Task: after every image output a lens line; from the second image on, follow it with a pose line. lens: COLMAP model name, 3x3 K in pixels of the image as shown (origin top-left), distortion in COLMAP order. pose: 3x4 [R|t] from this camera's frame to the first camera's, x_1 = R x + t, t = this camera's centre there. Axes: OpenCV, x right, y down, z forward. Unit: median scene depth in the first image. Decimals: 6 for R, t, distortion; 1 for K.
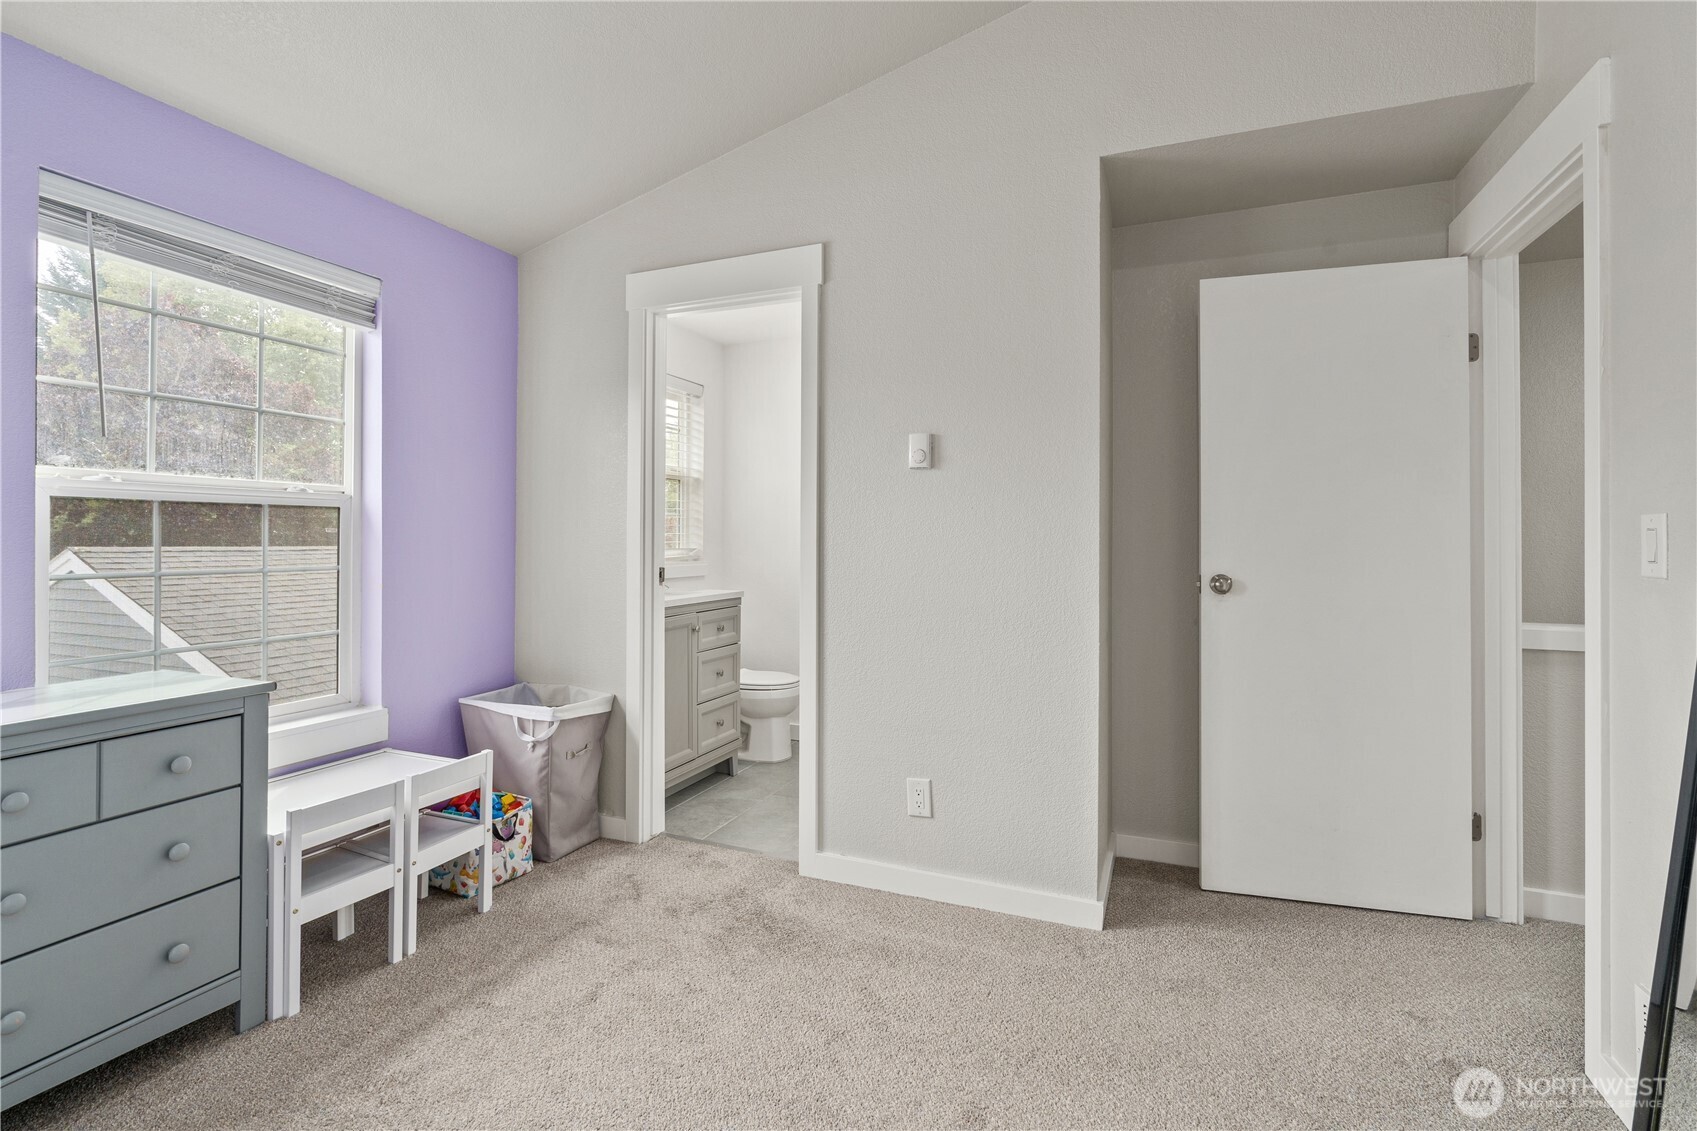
lens RADIAL K [[776.2, 0, 839.3], [0, 776.2, 549.0], [0, 0, 1]] dist [-0.005962, 0.001979]
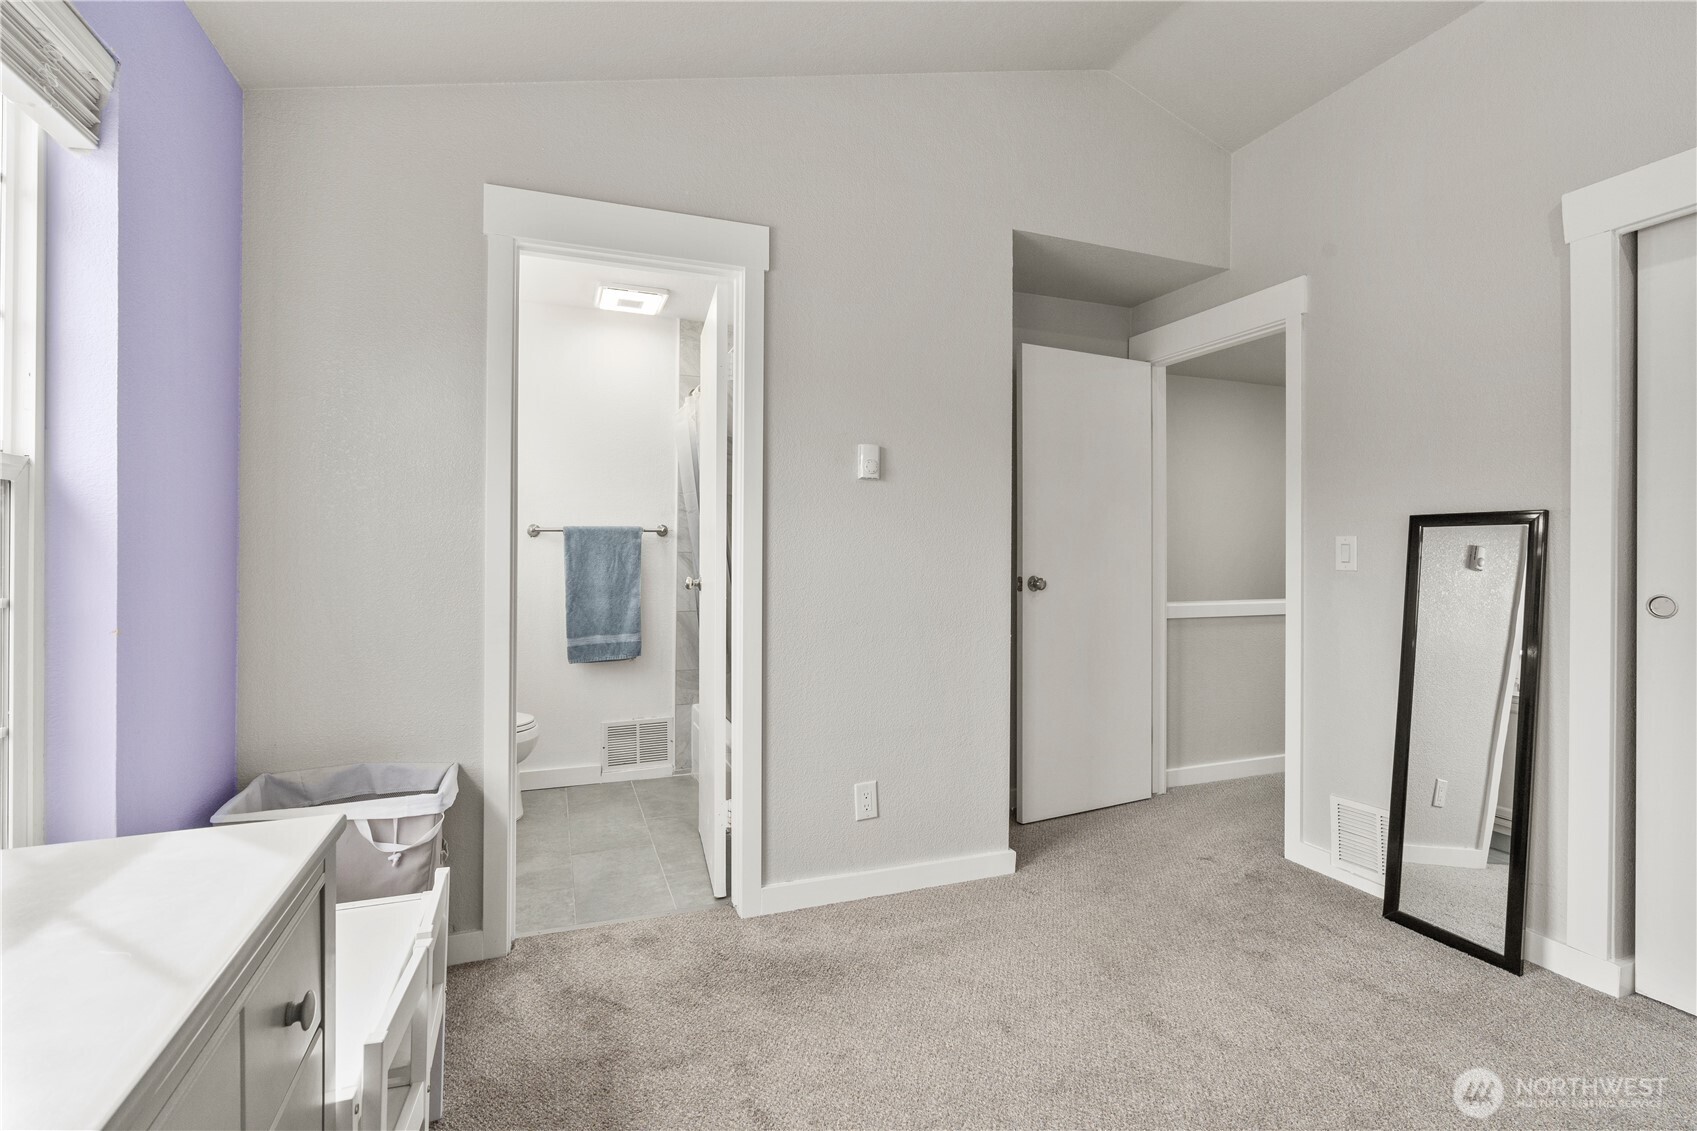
lens RADIAL K [[776.2, 0, 842.3], [0, 776.2, 565.9], [0, 0, 1]] dist [-0.005962, 0.001979]
pose [[0.726267, -0.012810, 0.687293, -0.631485], [0.006026, 0.999907, 0.012269, -0.002329], [-0.687386, -0.004769, 0.726276, 0.284171]]
